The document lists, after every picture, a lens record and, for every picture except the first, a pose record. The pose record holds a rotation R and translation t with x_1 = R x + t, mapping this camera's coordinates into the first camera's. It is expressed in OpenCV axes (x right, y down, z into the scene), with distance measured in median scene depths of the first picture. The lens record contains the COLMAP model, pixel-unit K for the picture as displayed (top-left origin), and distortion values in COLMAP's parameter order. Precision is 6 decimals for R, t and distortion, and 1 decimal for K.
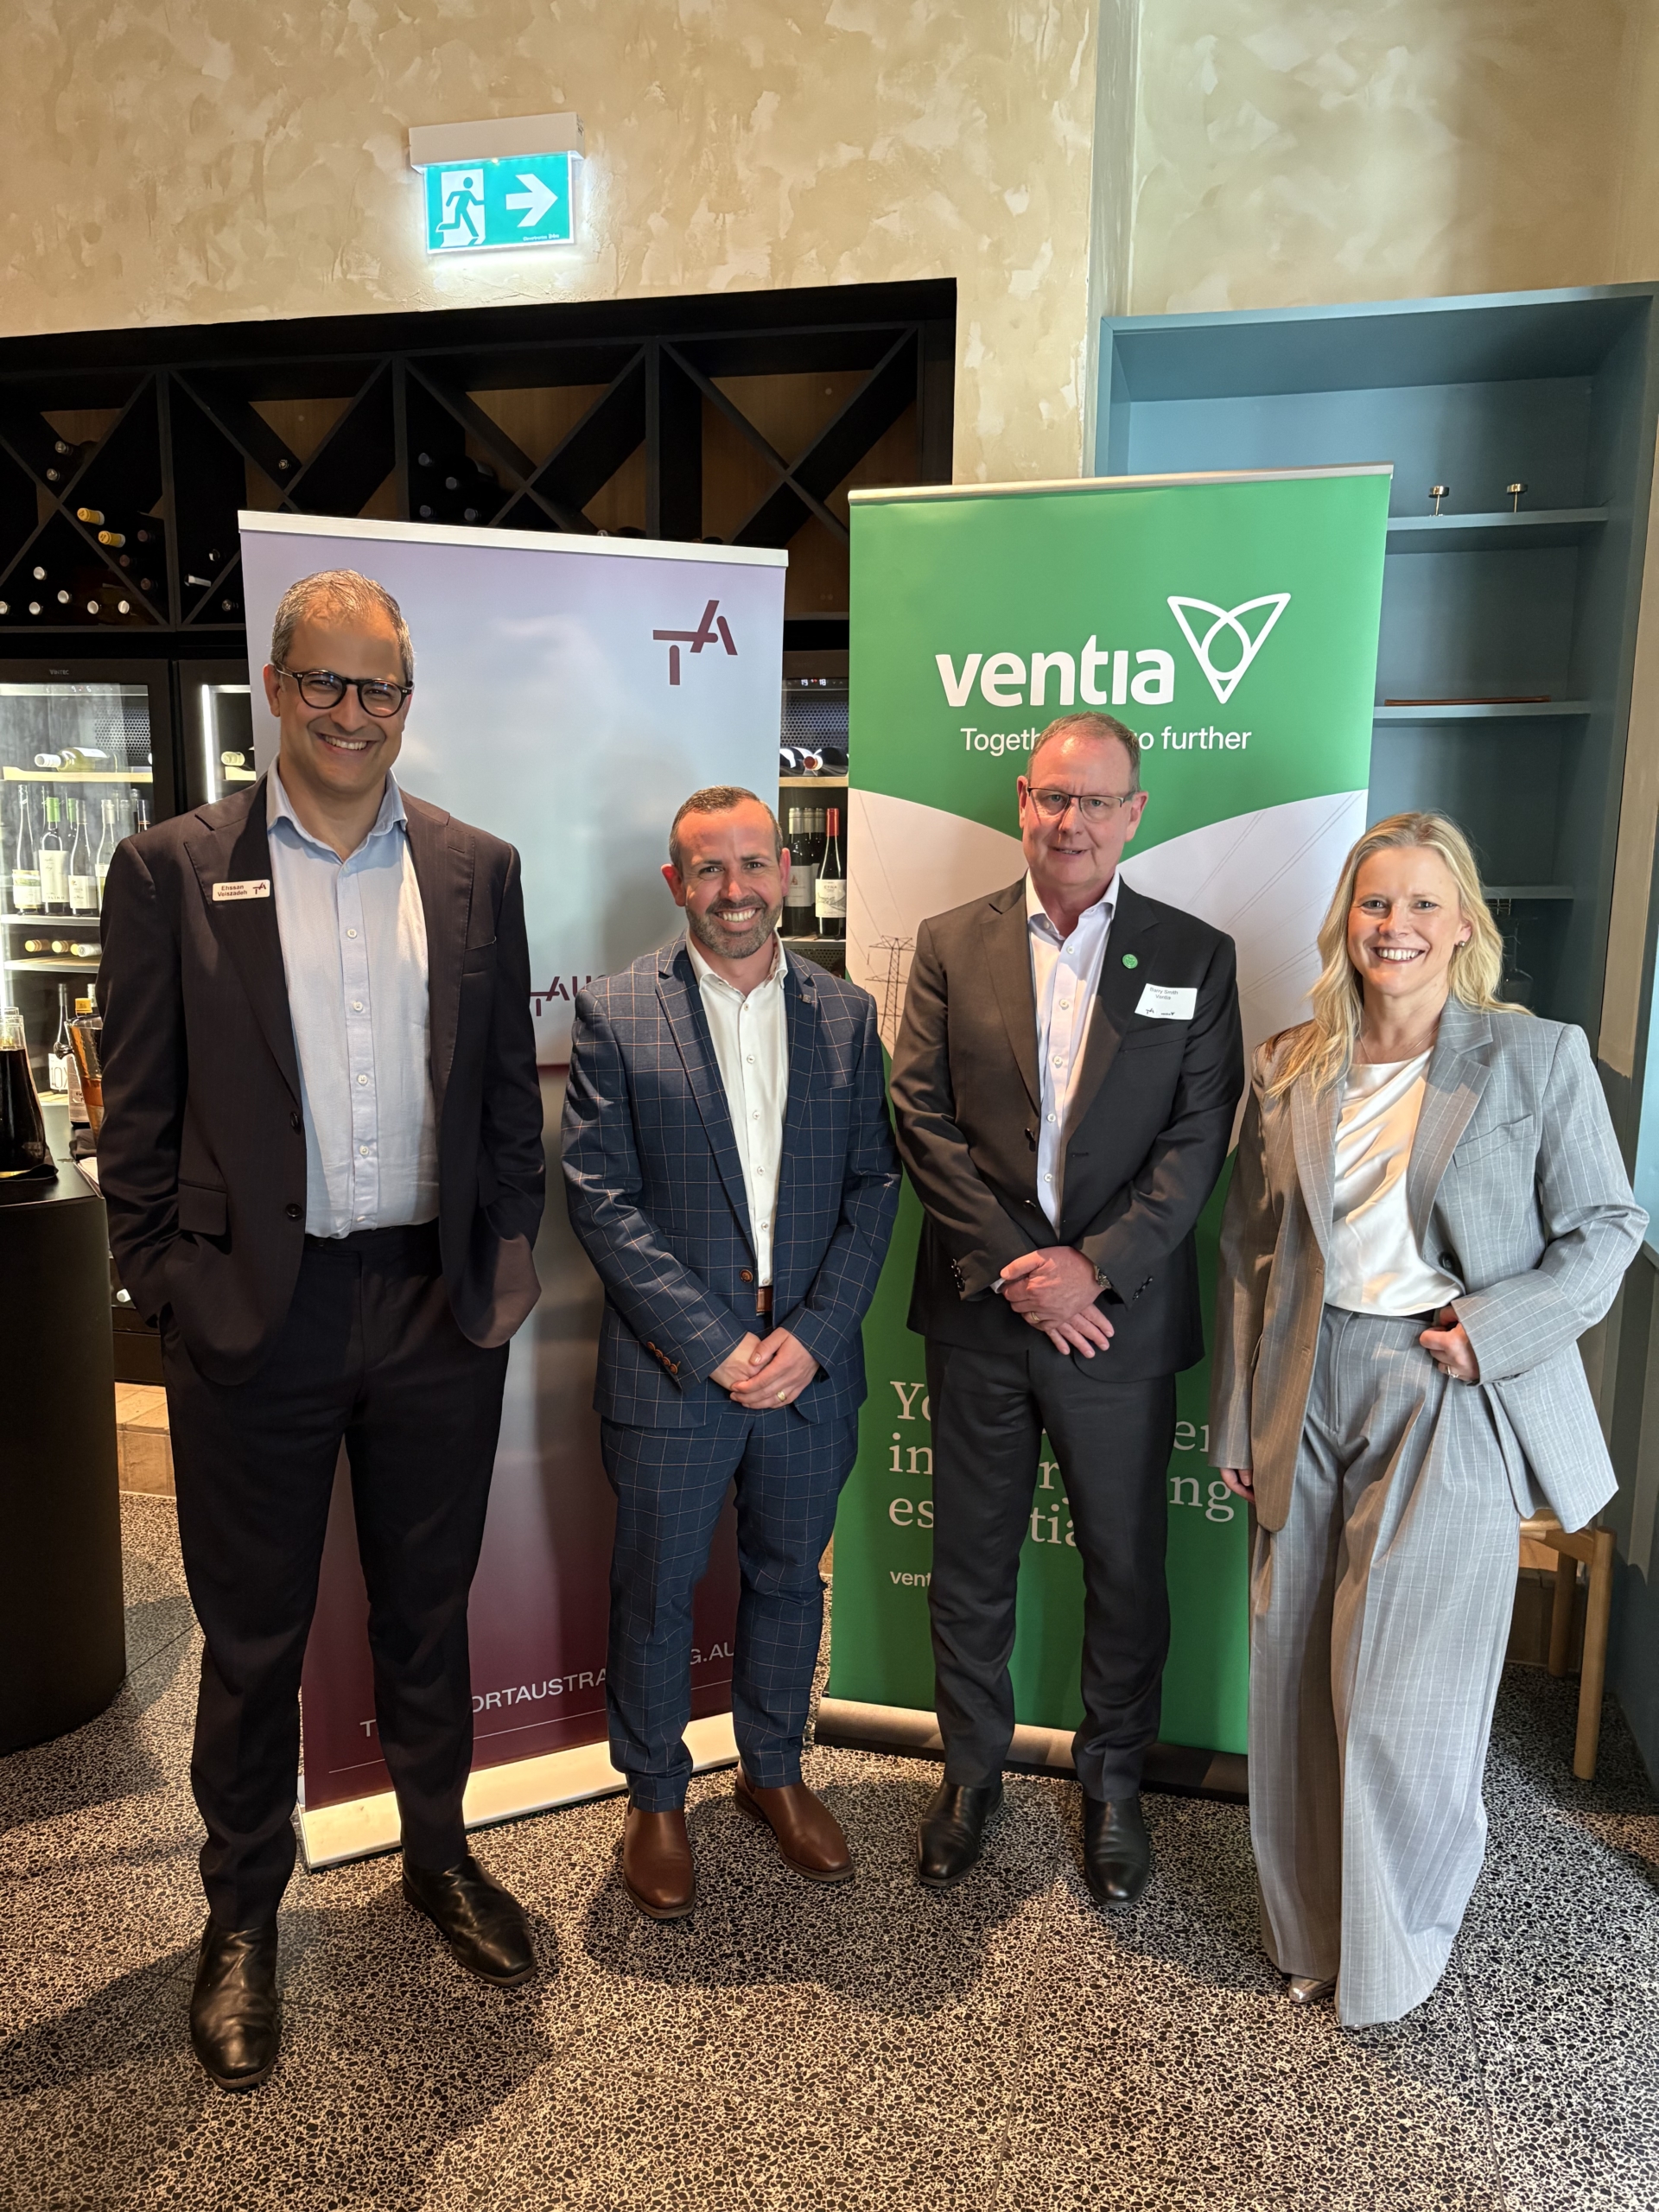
lens RADIAL K [[1672.5, 0, 842.6], [0, 1672.5, 1099.9], [0, 0, 1]] dist [0.069286, -0.064019]
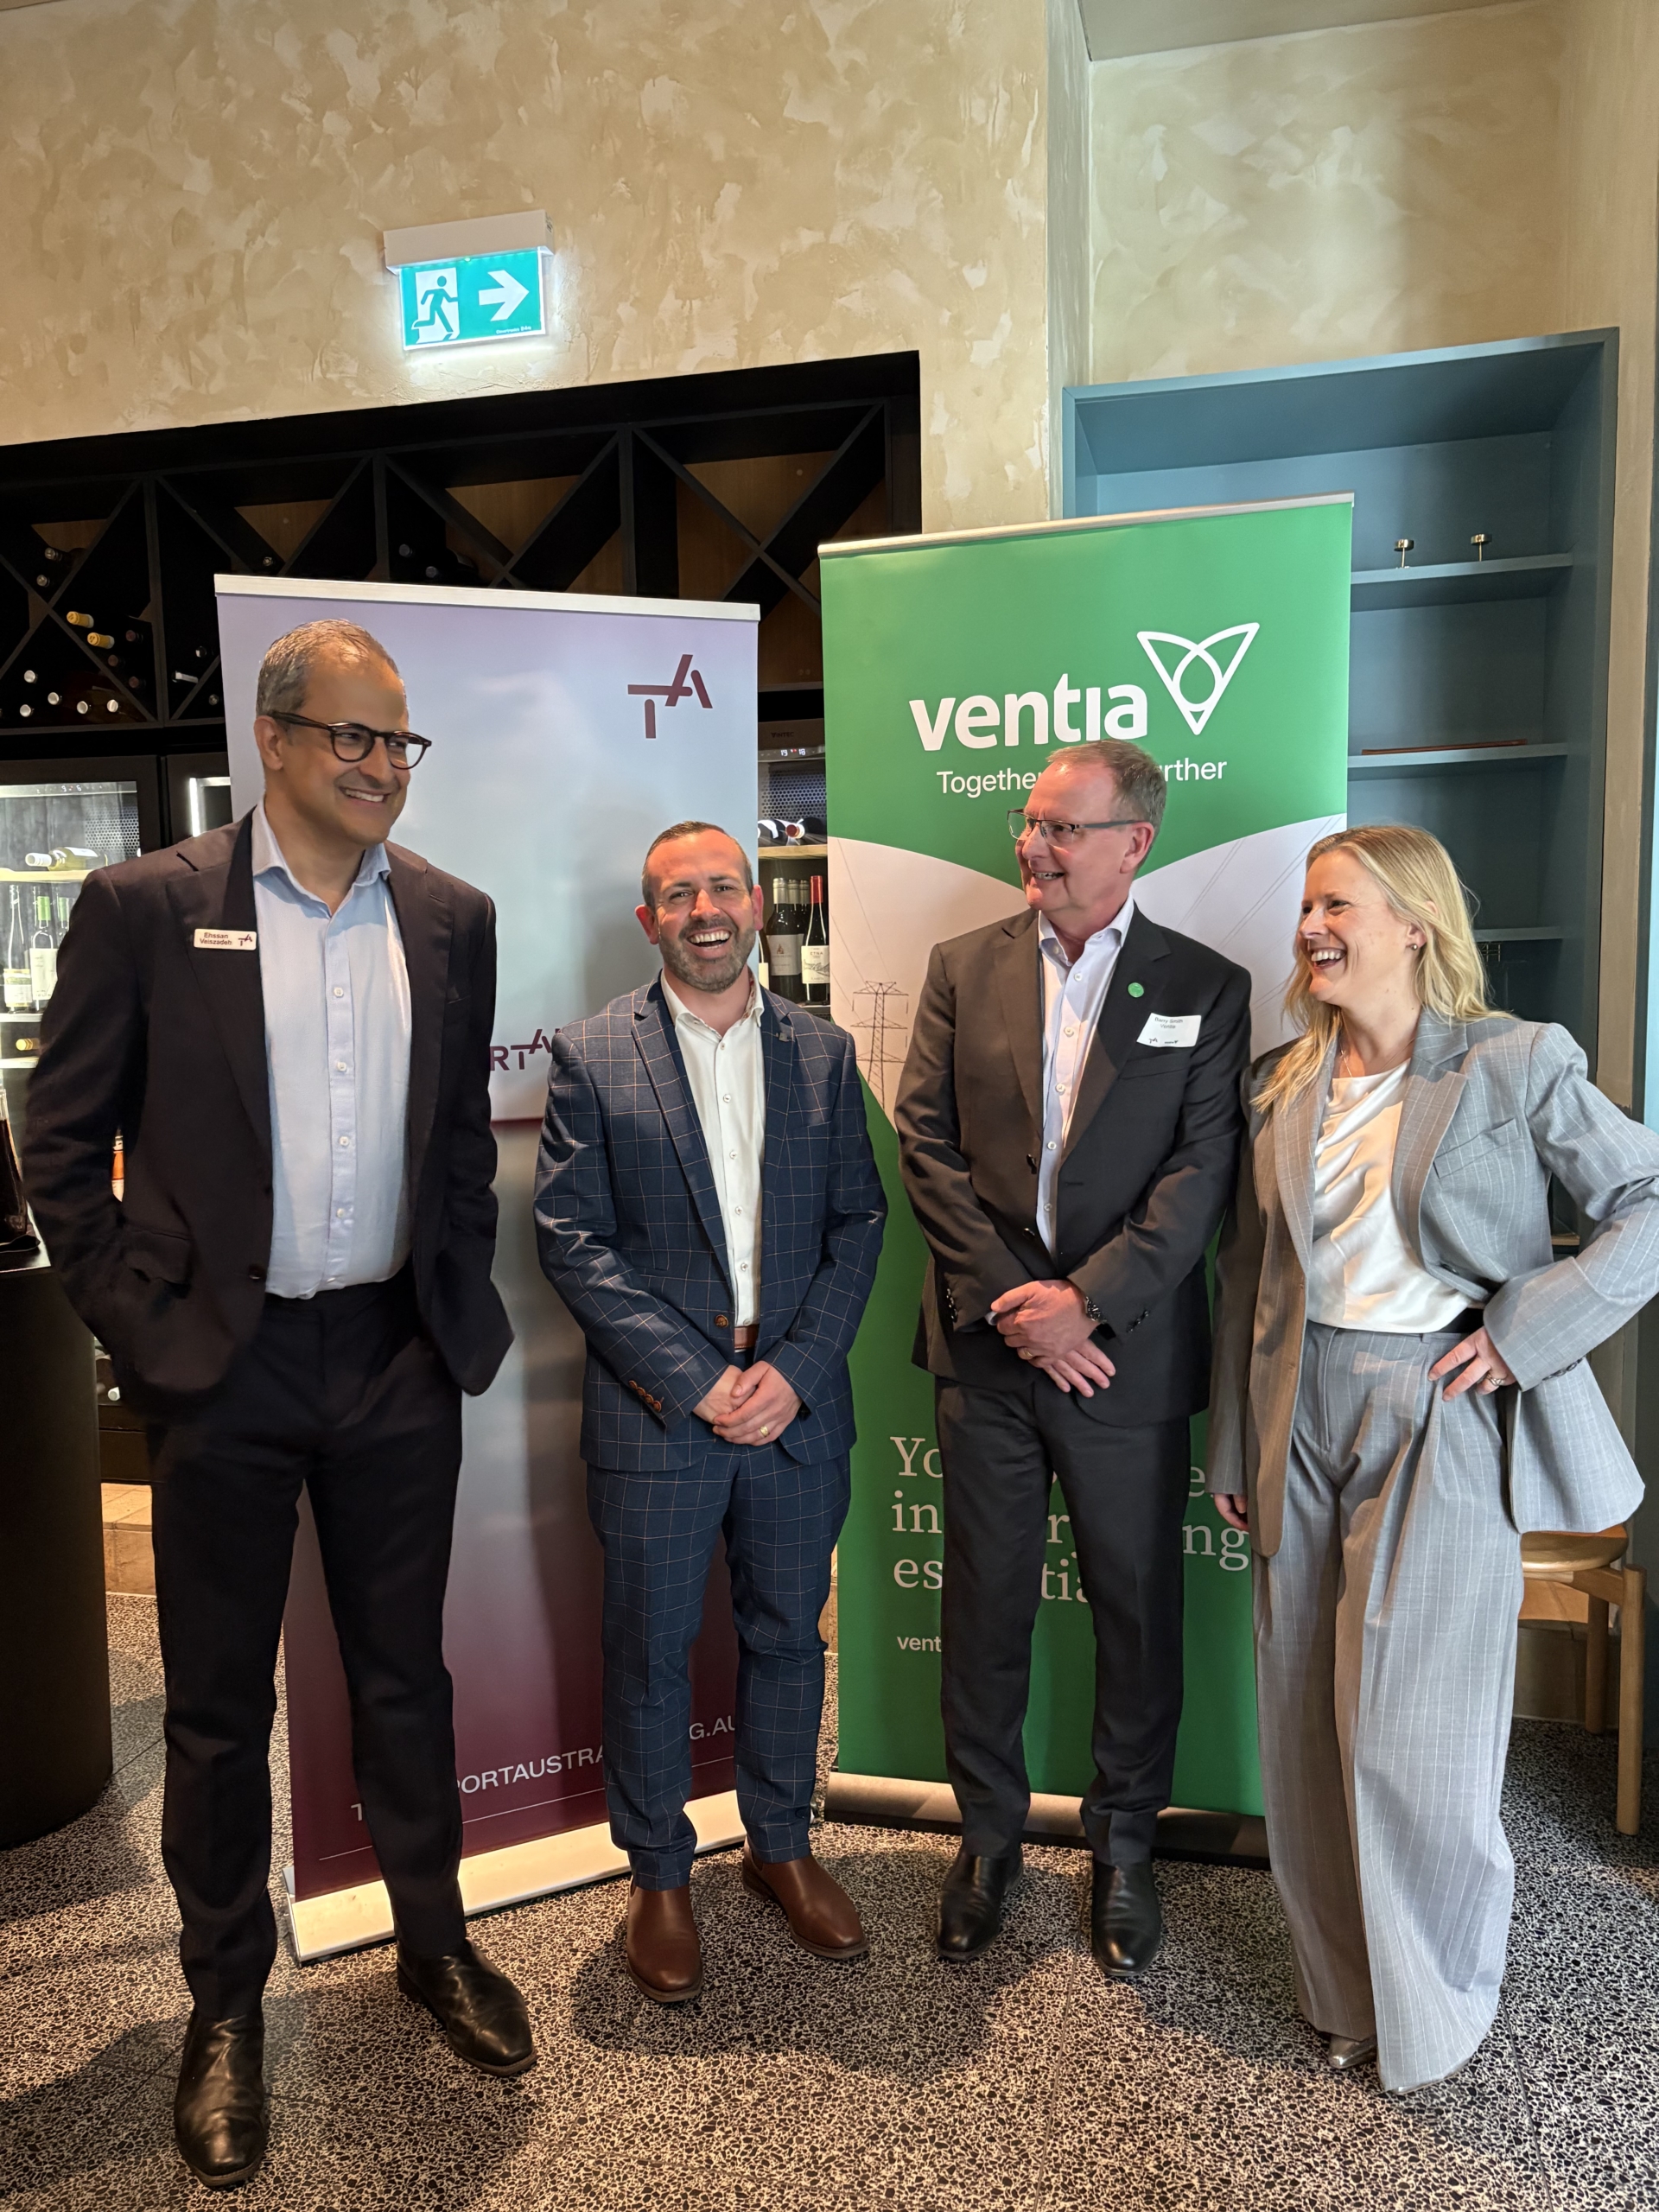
lens RADIAL K [[1671.0, 0, 829.5], [0, 1671.0, 1106.0], [0, 0, 1]] dist [0.070179, -0.068594]
pose [[0.999441, -0.032470, -0.007934, 0.008009], [0.031867, 0.997244, -0.066999, 0.044539], [0.010087, 0.066708, 0.997722, 0.014000]]
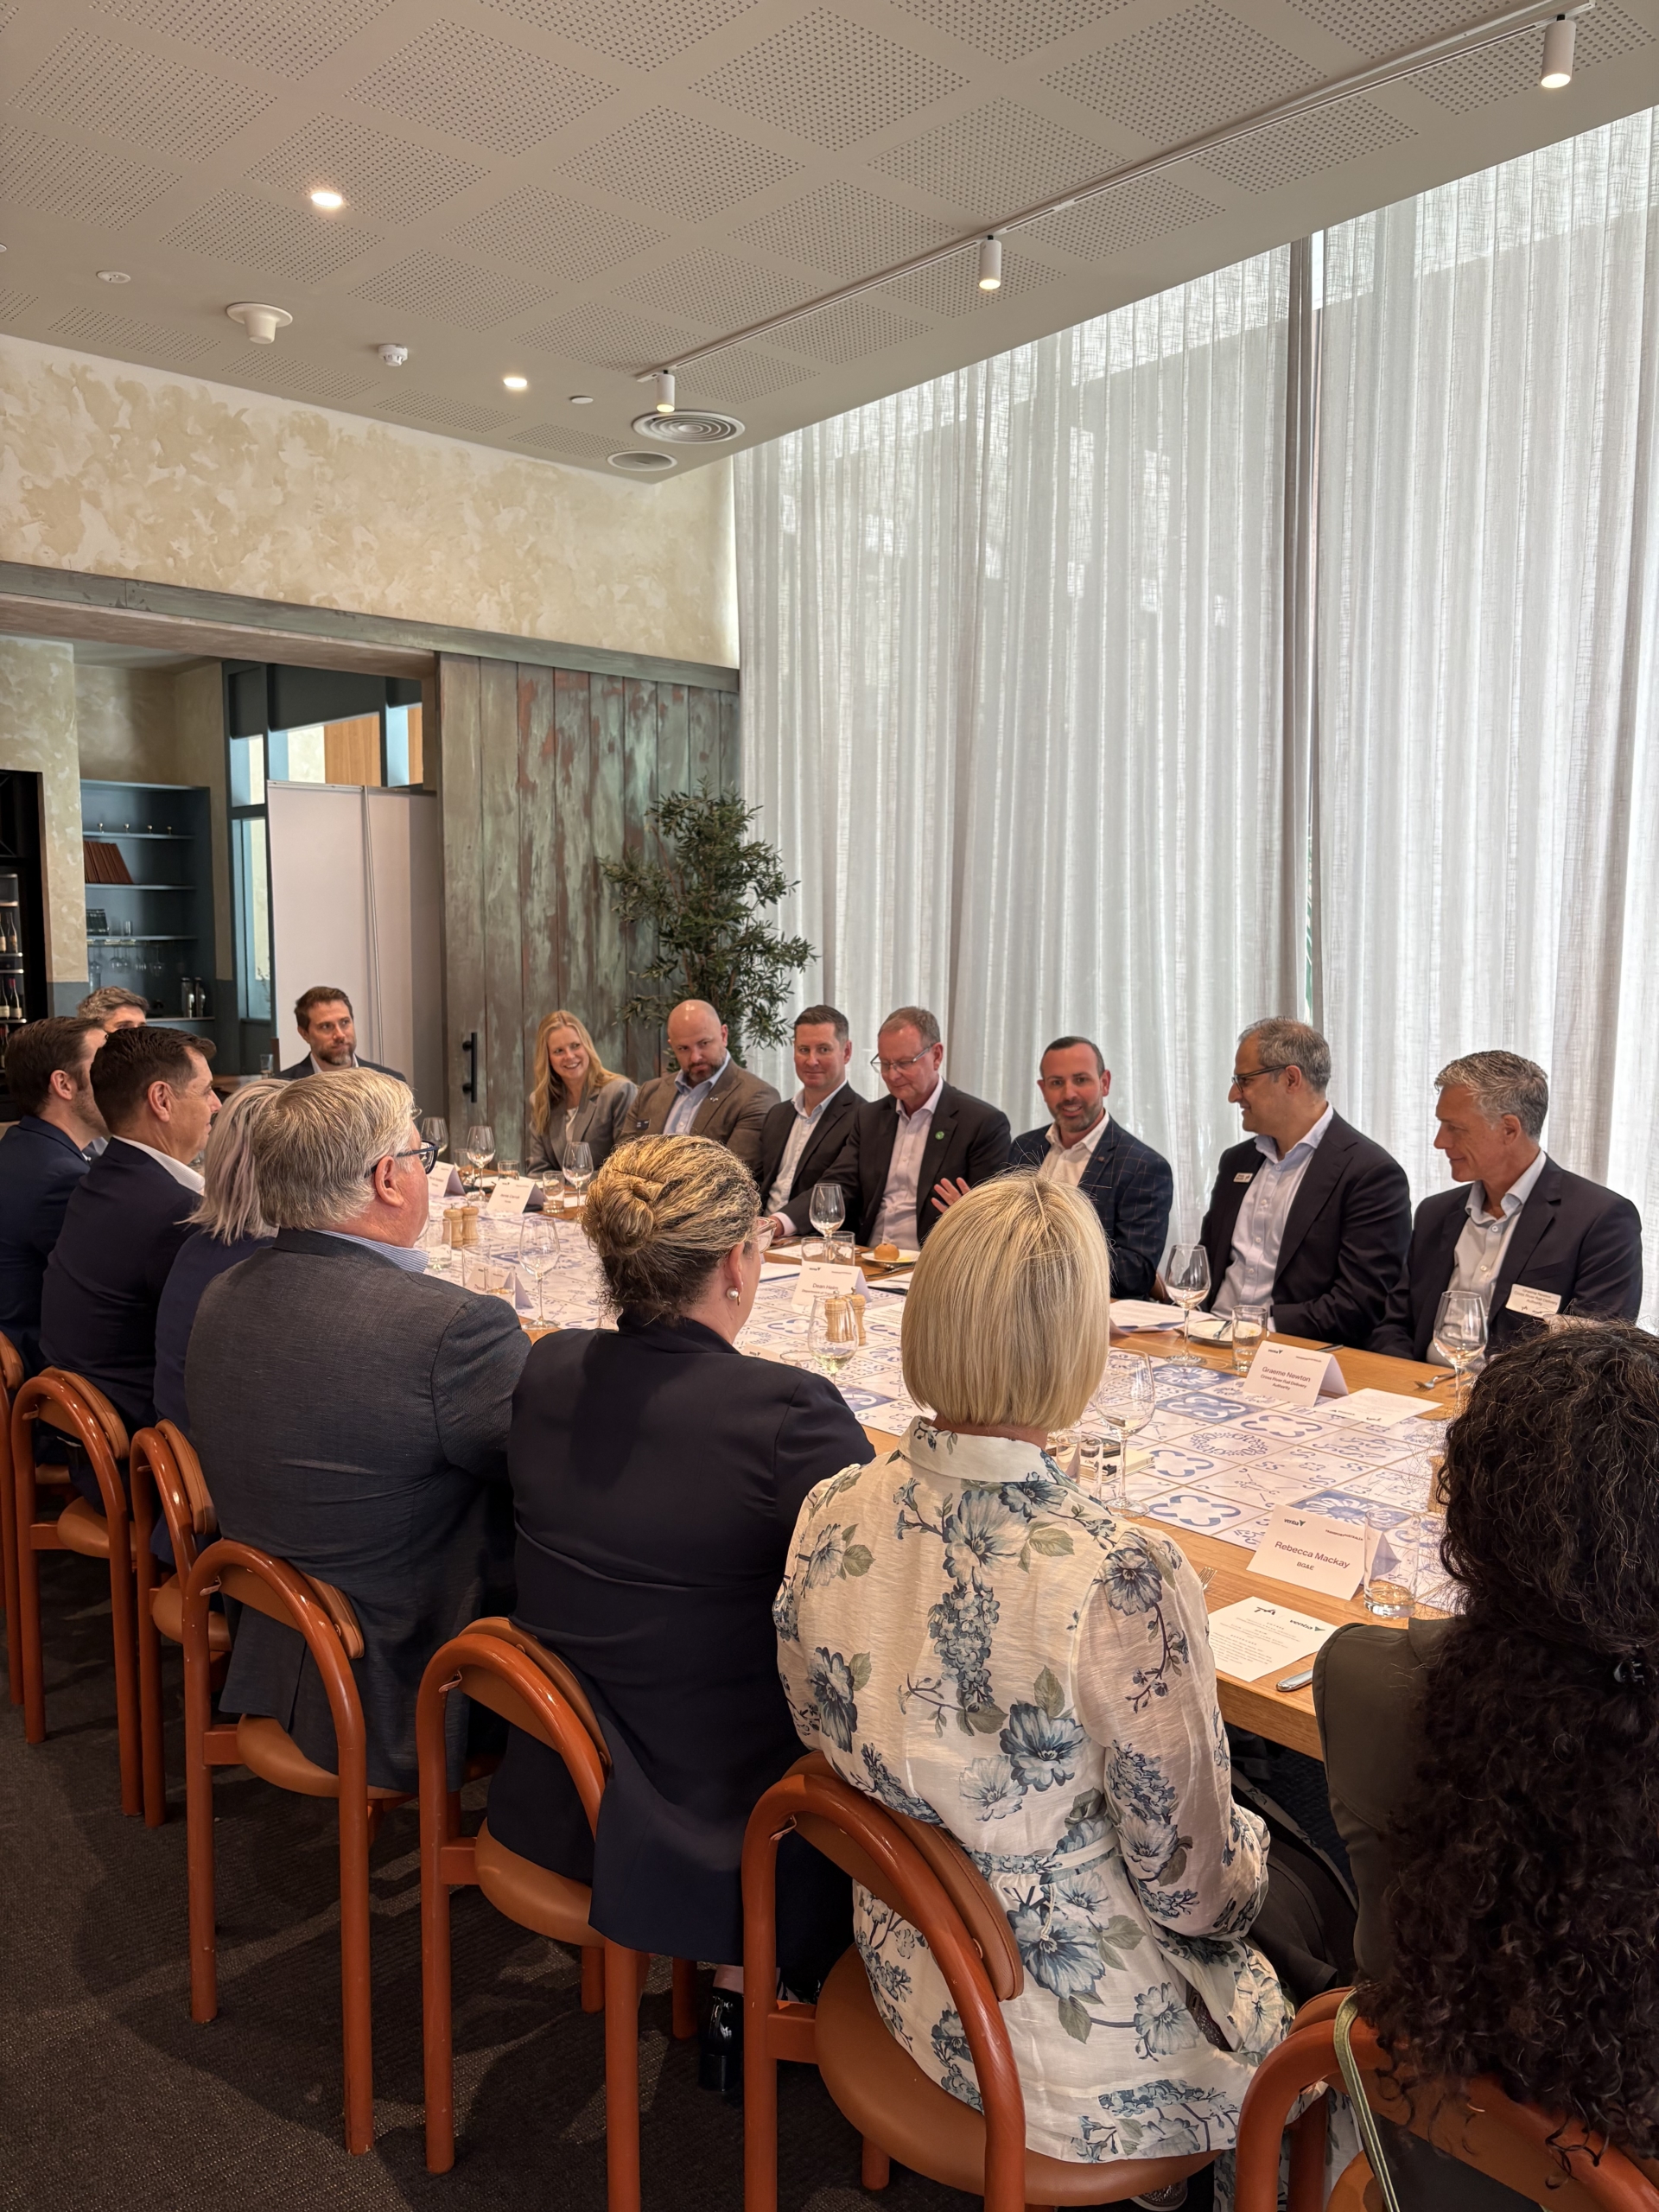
lens RADIAL K [[1671.0, 0, 829.5], [0, 1671.0, 1106.0], [0, 0, 1]] dist [0.070179, -0.068594]
pose [[0.562101, -0.090866, 0.822062, -2.554314], [0.141372, 0.989874, 0.012749, 0.538413], [-0.814897, 0.109050, 0.569255, -2.999315]]
